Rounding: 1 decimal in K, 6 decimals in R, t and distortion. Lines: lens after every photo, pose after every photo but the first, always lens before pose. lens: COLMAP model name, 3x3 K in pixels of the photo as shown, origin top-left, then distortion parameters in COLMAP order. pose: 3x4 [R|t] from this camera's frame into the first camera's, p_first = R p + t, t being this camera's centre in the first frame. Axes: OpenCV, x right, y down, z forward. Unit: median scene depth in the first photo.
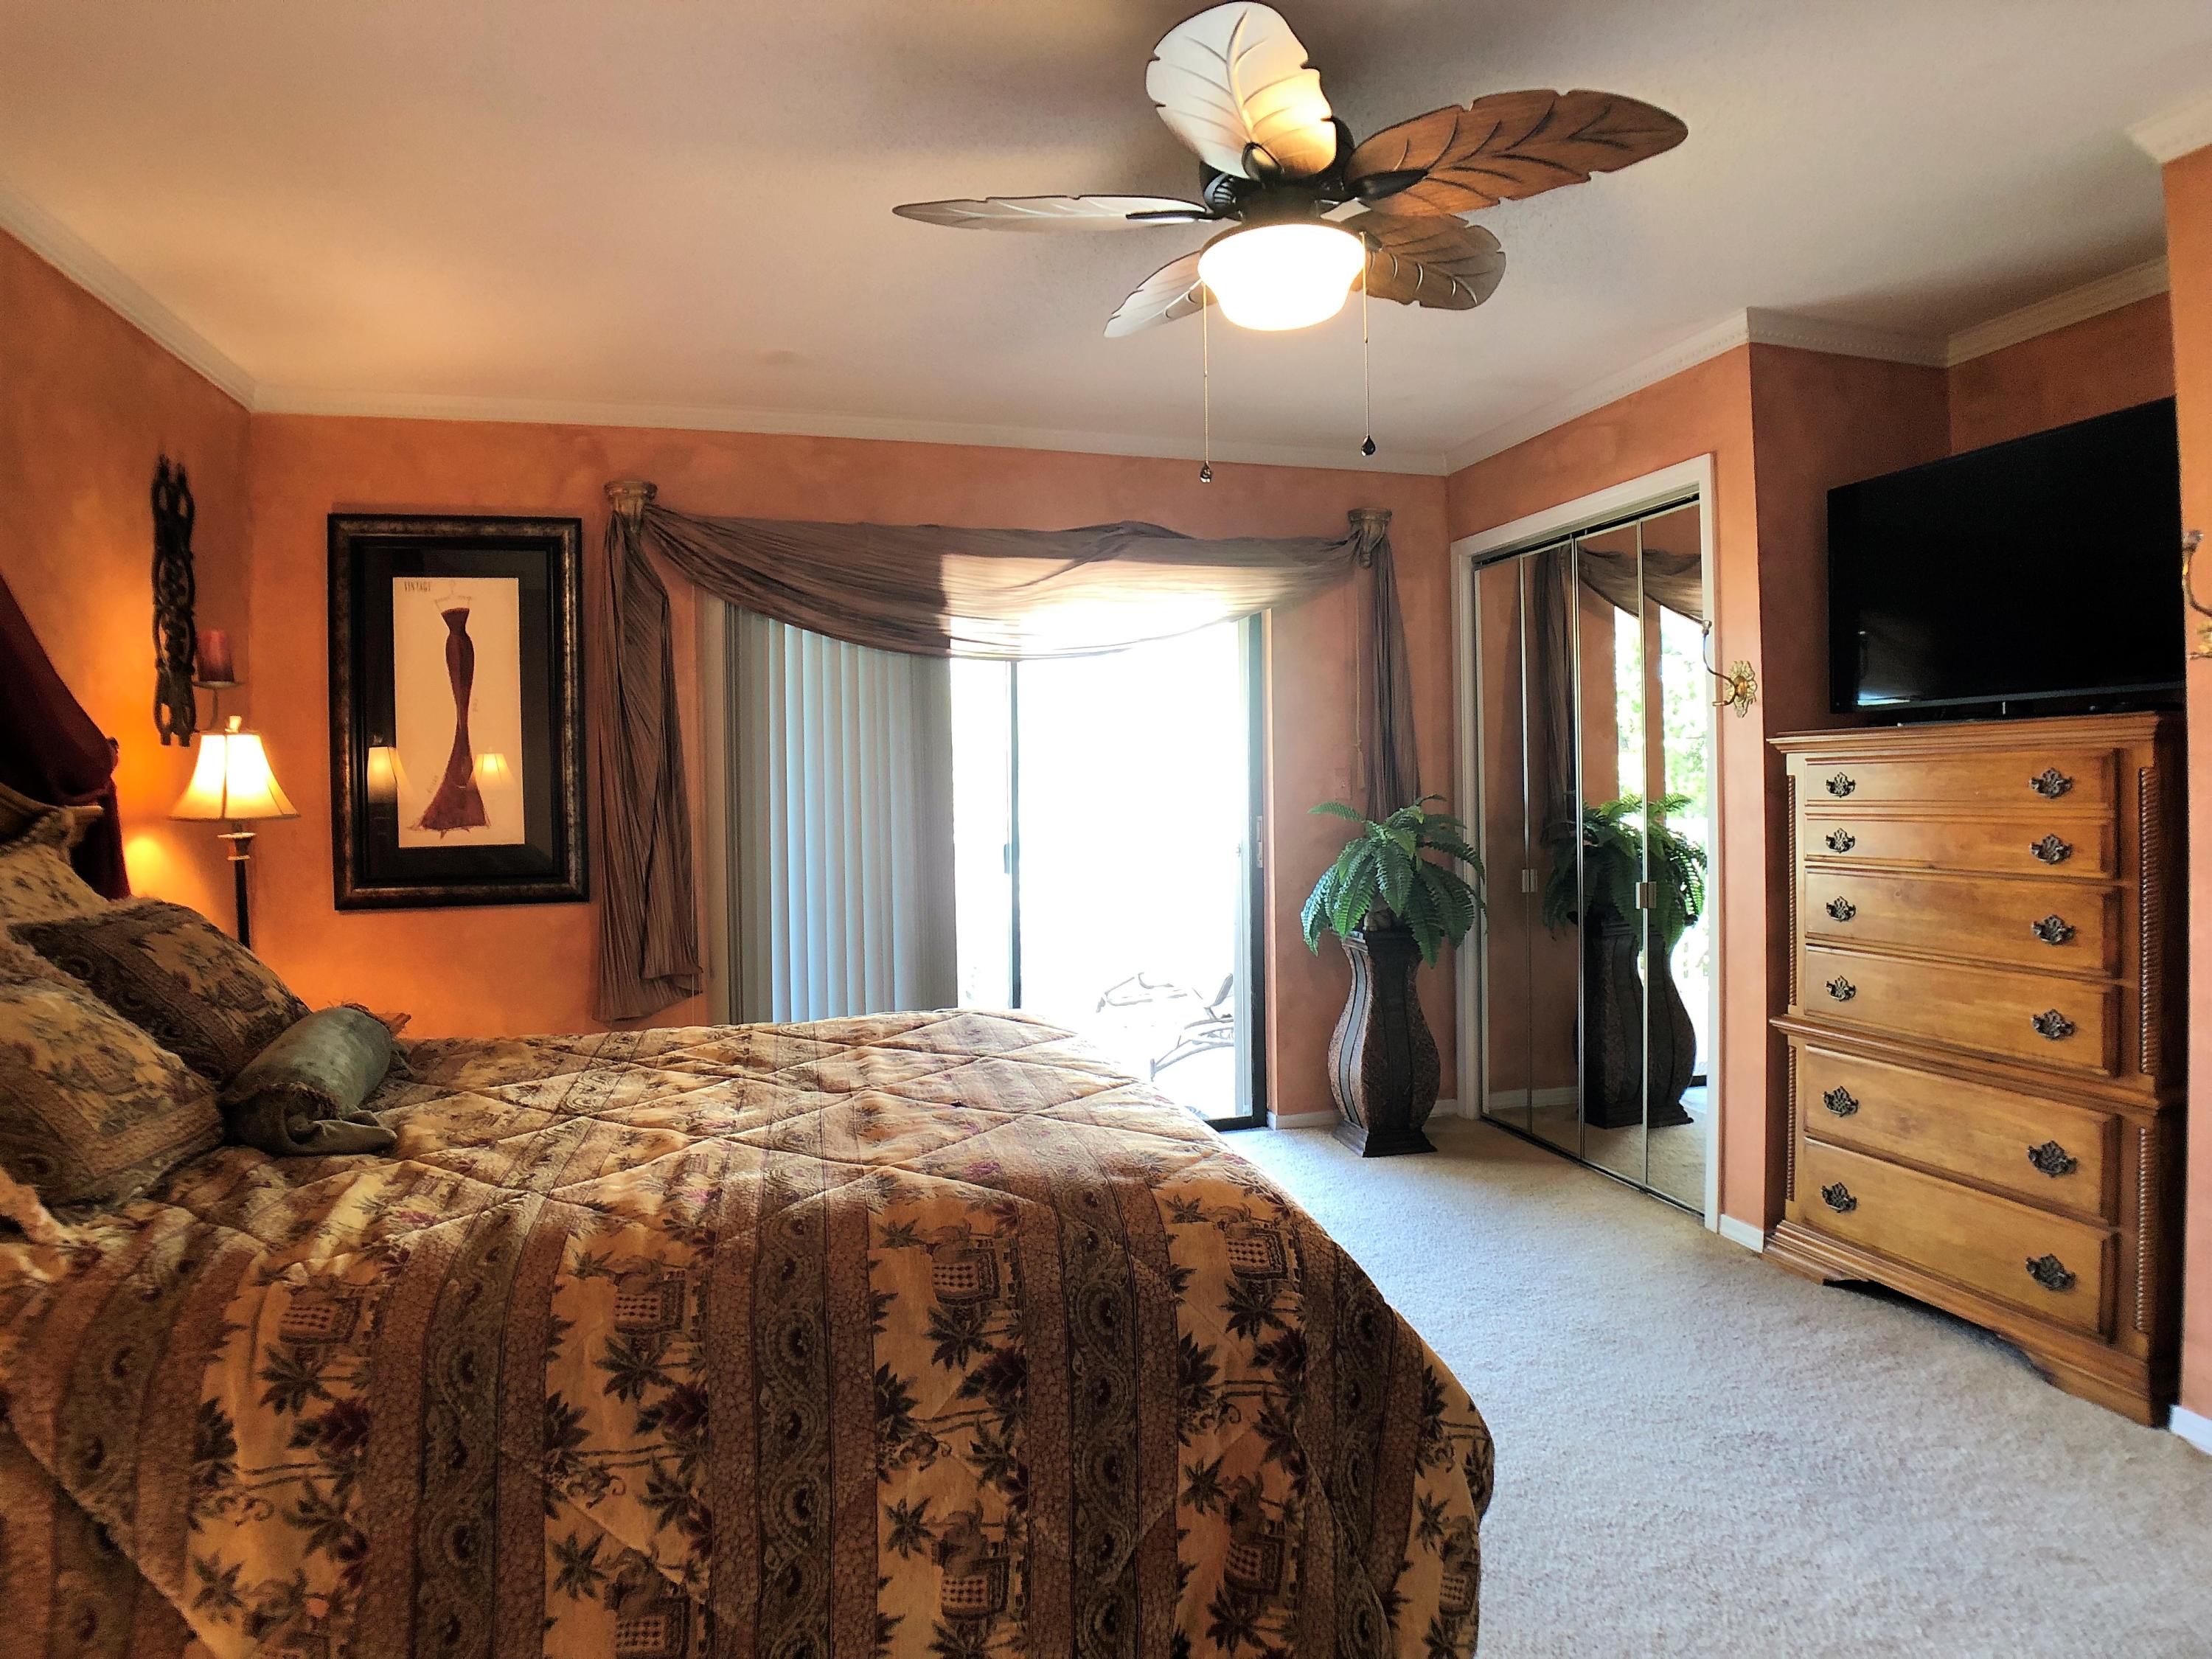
lens RADIAL K [[1264.8, 0, 1111.3], [0, 1264.8, 801.3], [0, 0, 1]] dist [-0.094531, 0.023587]
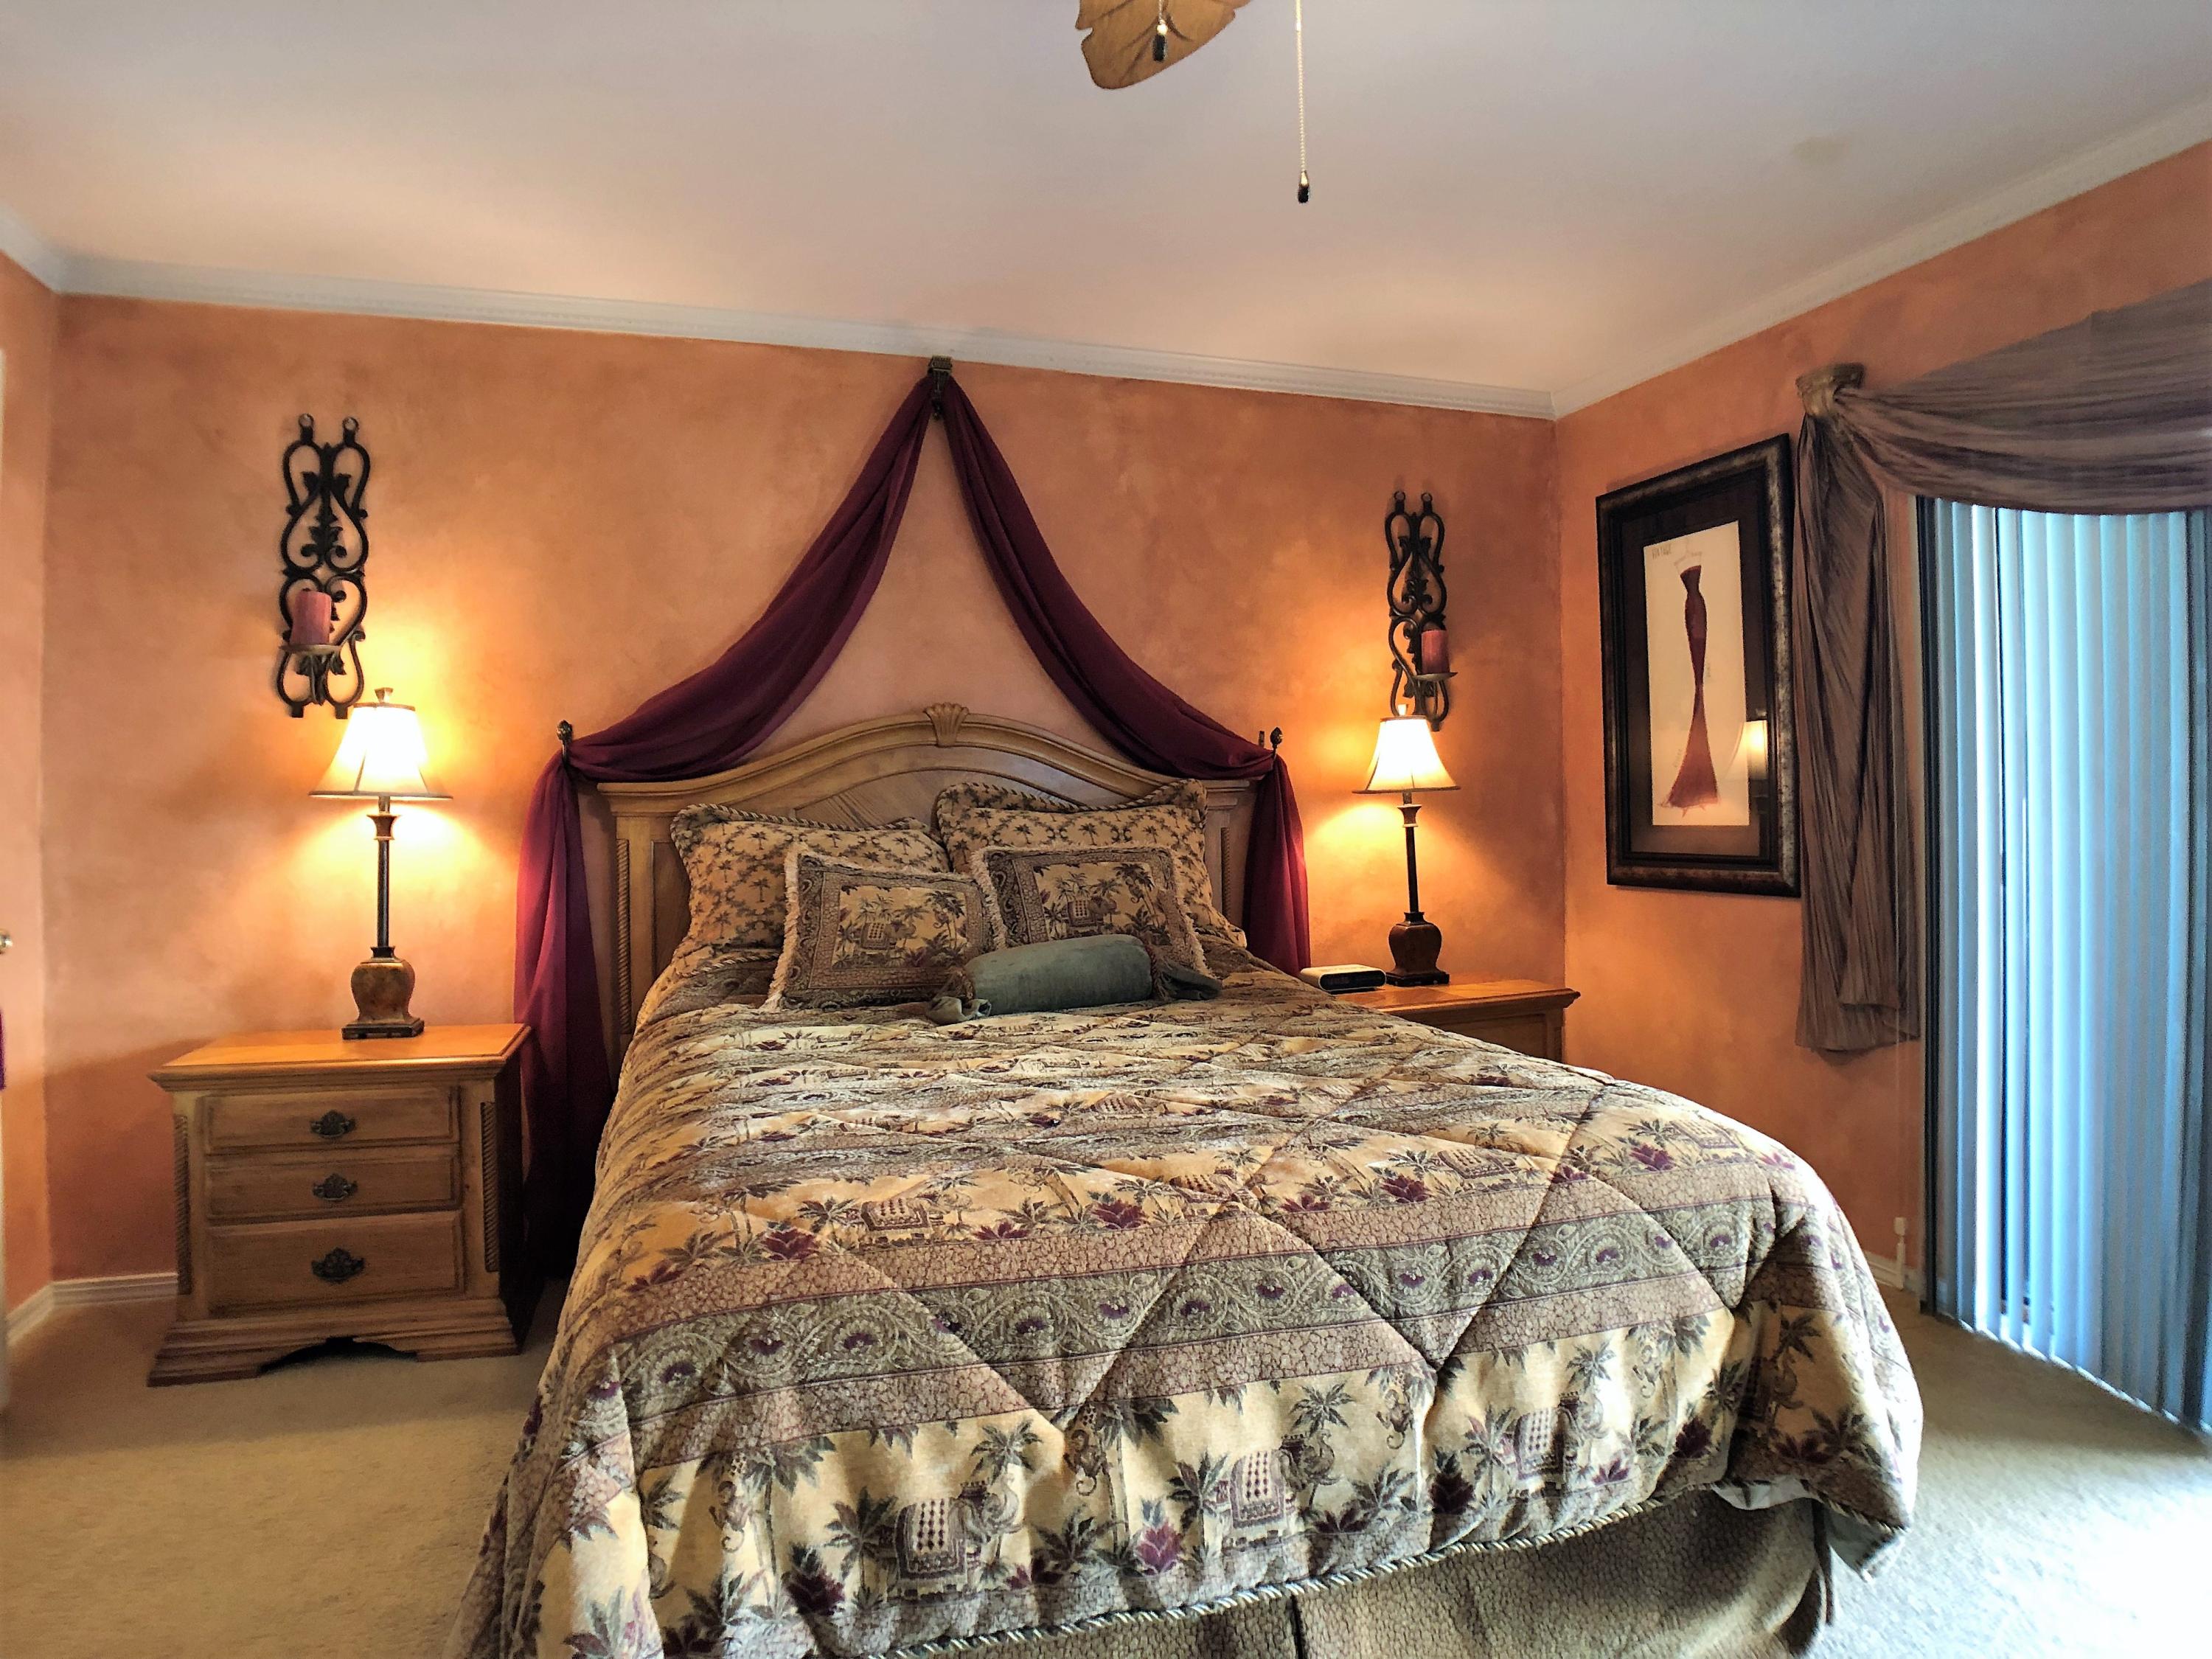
lens RADIAL K [[1264.8, 0, 1111.3], [0, 1264.8, 801.3], [0, 0, 1]] dist [-0.094531, 0.023587]
pose [[0.045914, 0.014460, -0.998841, 0.377468], [0.002244, 0.999891, 0.014578, 0.004054], [0.998943, -0.002911, 0.045877, 0.524547]]
